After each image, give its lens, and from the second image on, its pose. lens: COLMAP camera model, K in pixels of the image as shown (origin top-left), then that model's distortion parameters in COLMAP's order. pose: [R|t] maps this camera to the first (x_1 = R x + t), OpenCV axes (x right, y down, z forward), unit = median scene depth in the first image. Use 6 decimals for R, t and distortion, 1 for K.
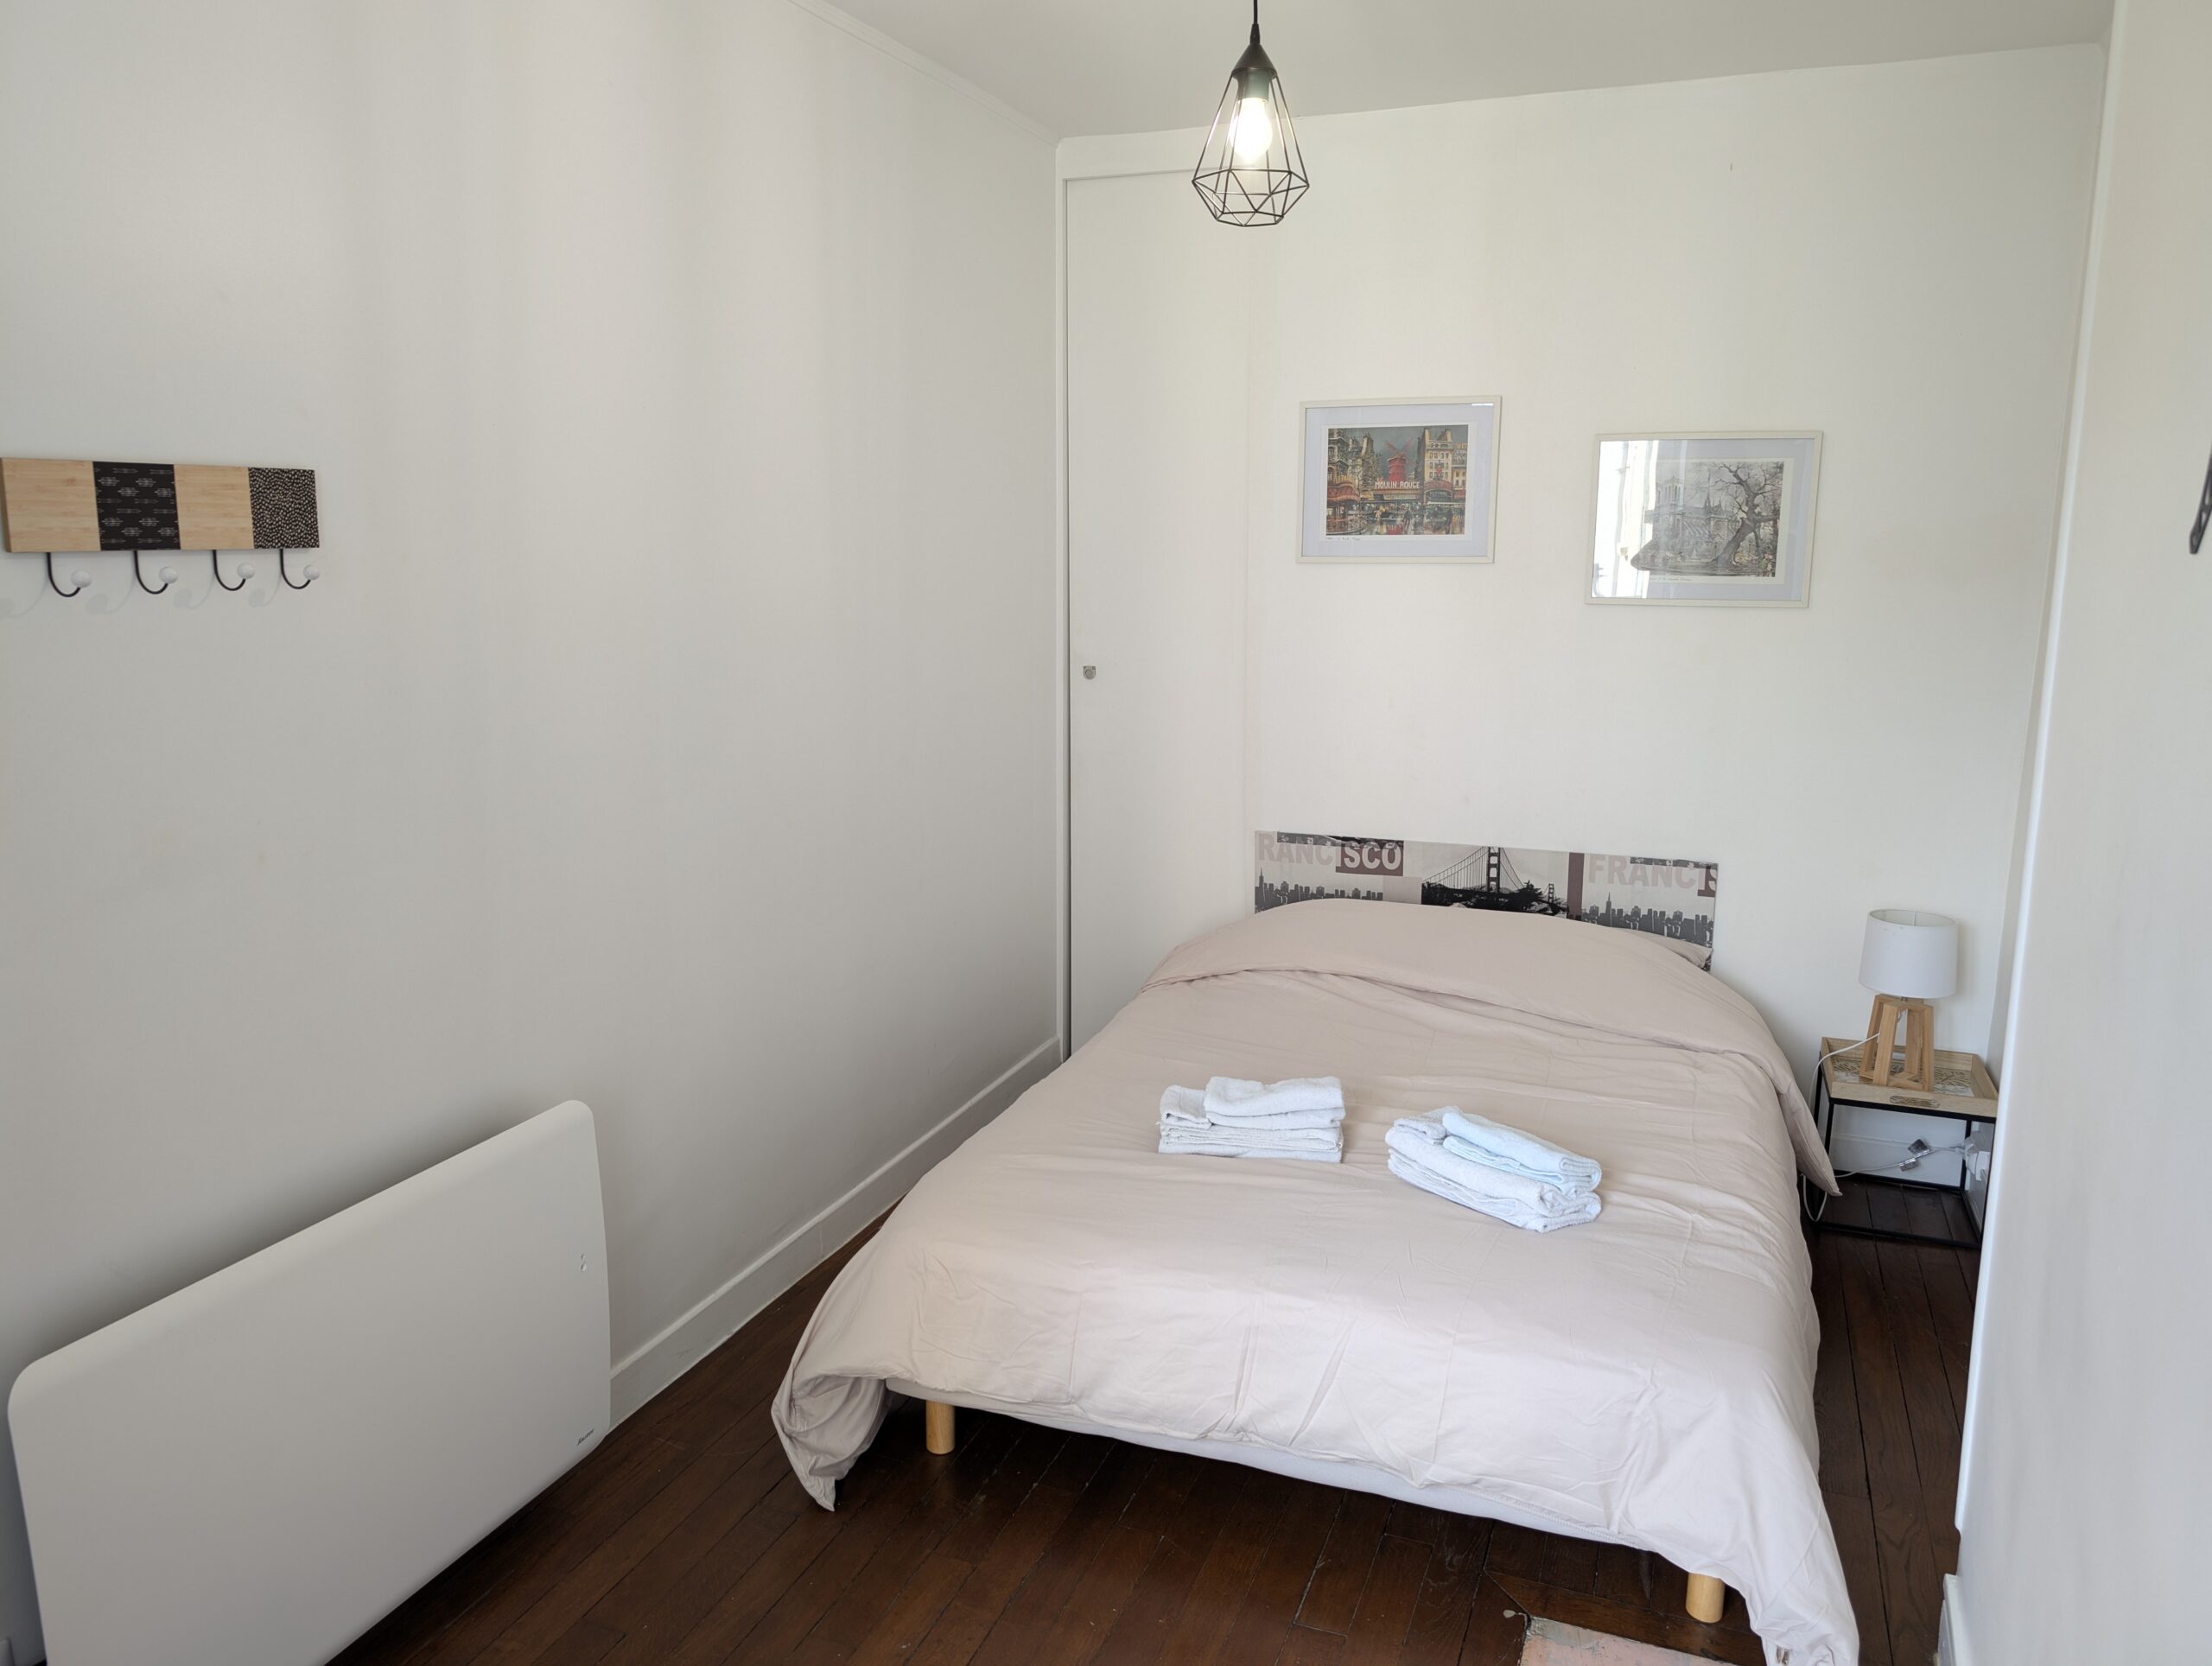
lens RADIAL K [[1581.9, 0, 1095.3], [0, 1581.9, 823.9], [0, 0, 1]] dist [0.026765, -0.035183]
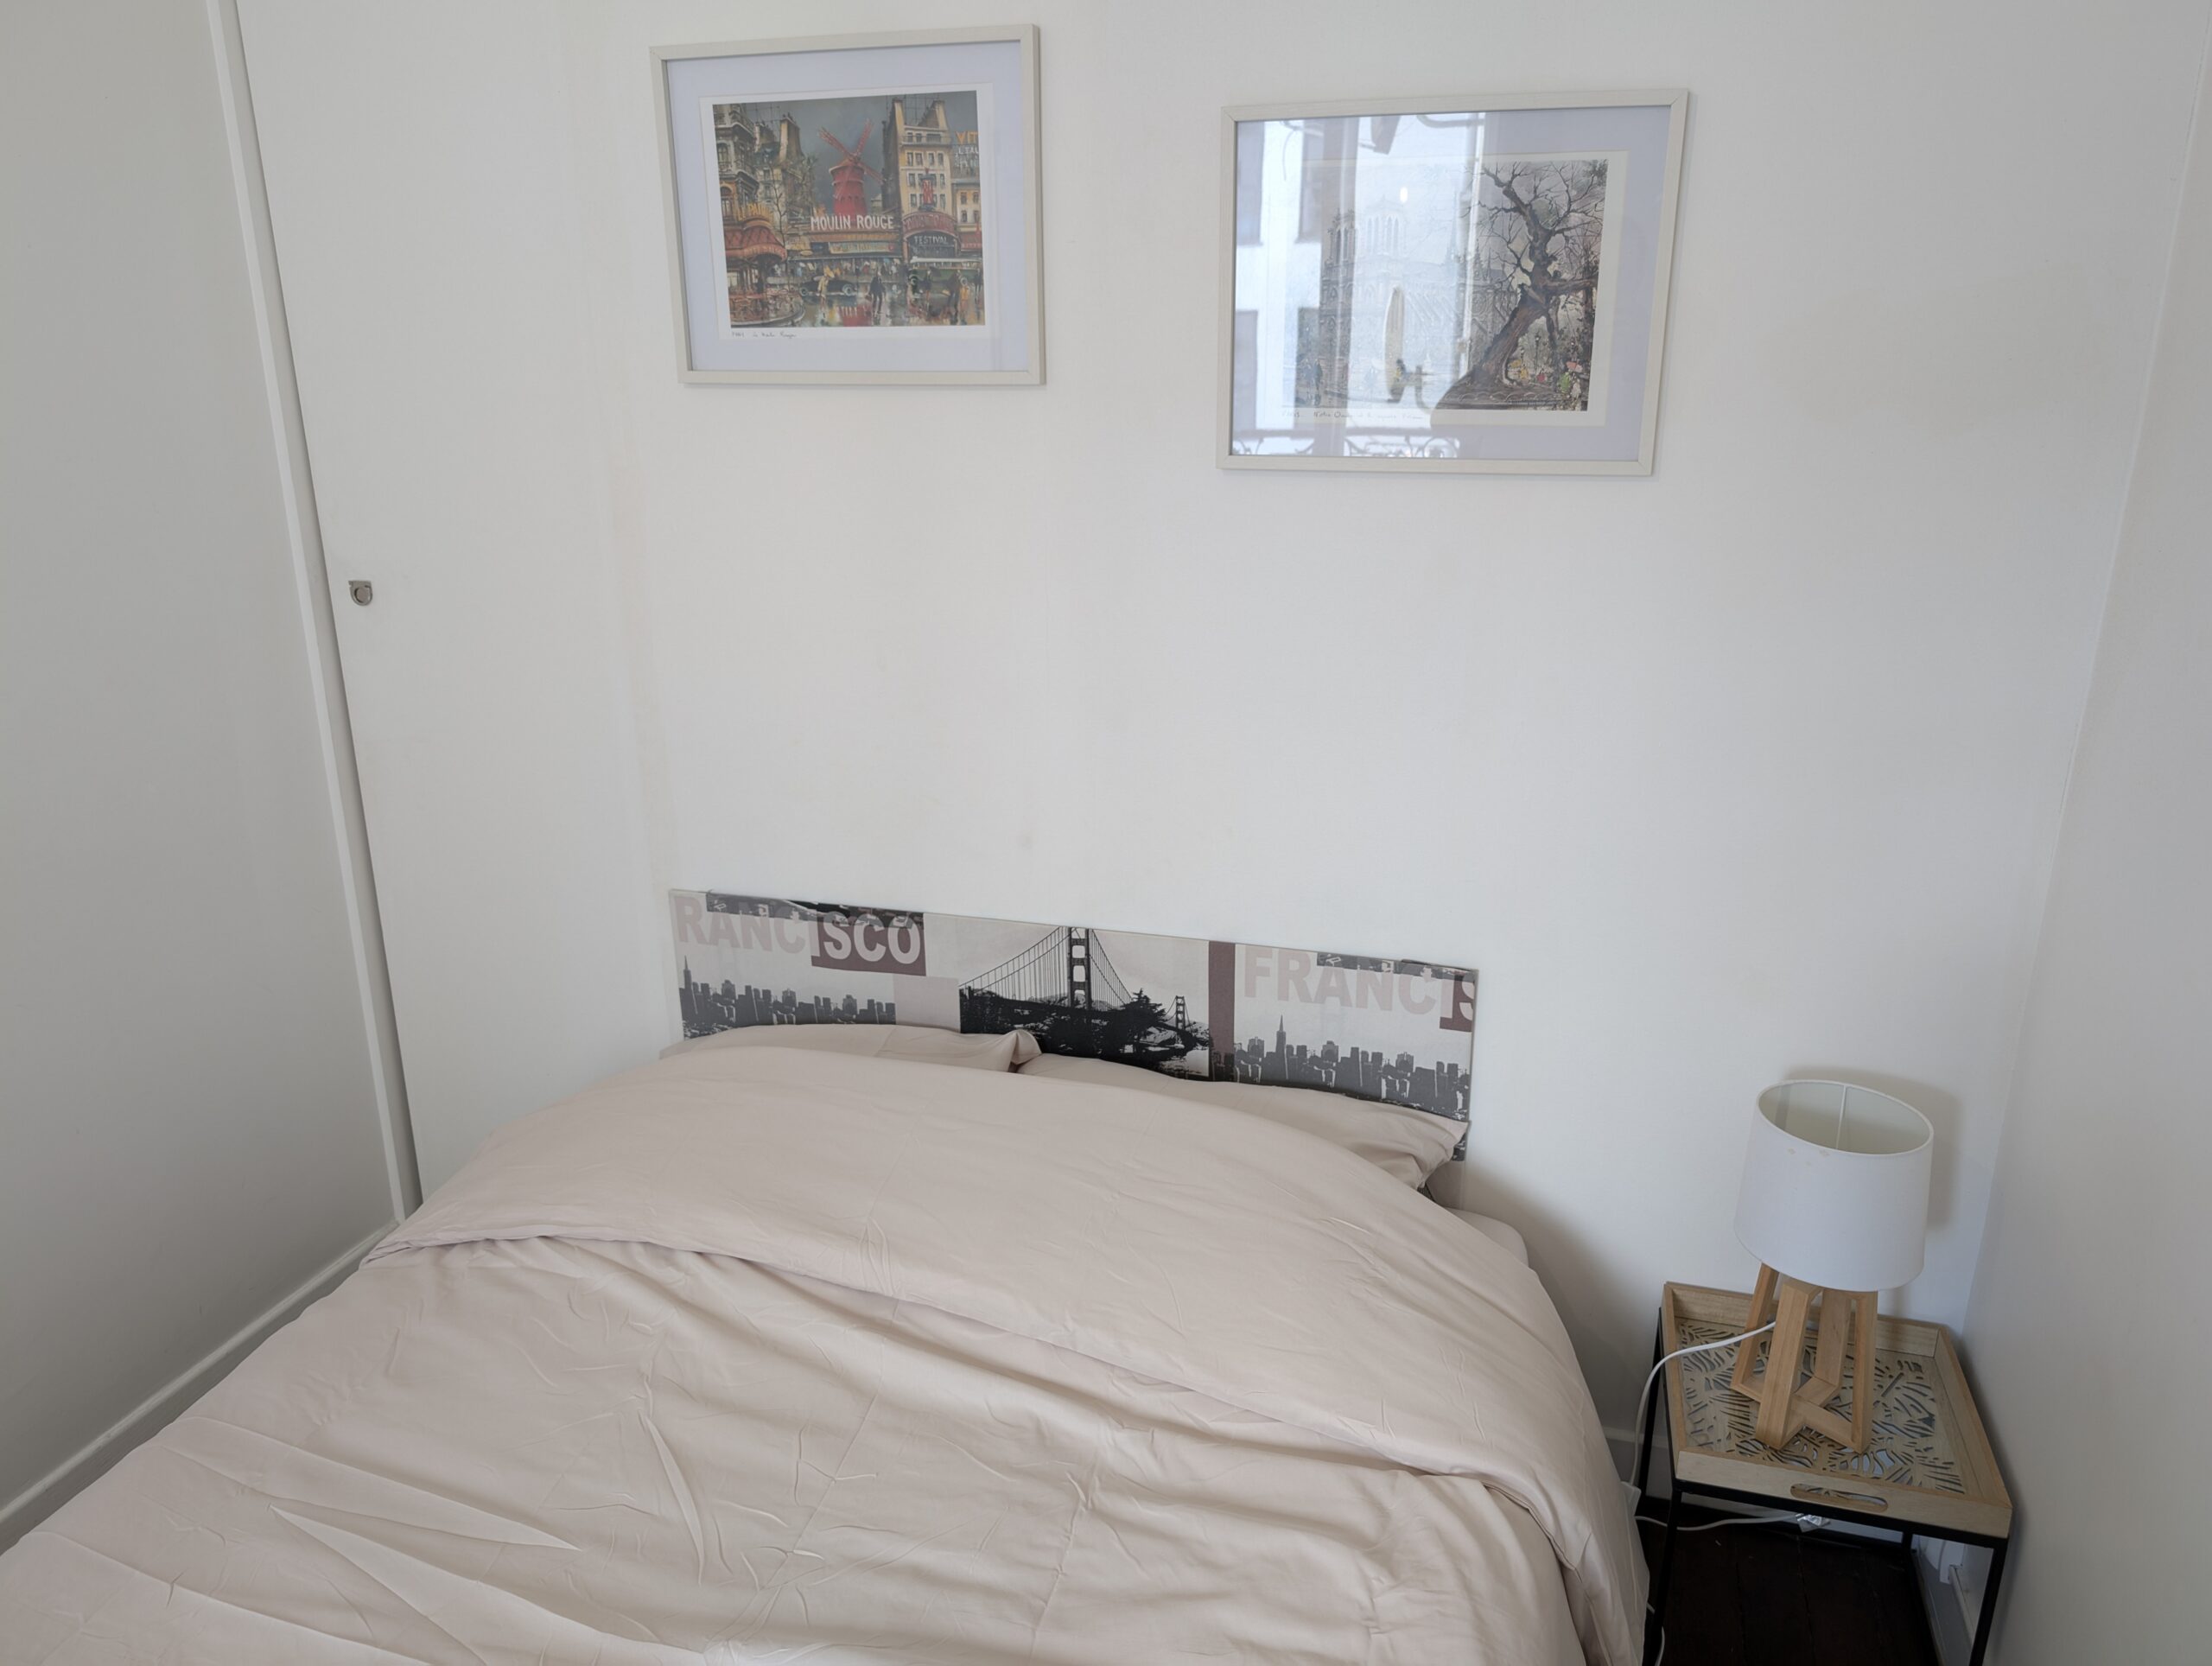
lens RADIAL K [[1581.9, 0, 1095.5], [0, 1581.9, 830.6], [0, 0, 1]] dist [0.026765, -0.035183]
pose [[0.996357, -0.033411, 0.078460, 0.222513], [0.023766, 0.992393, 0.120795, -0.084953], [-0.081899, -0.118490, 0.989572, 0.487336]]
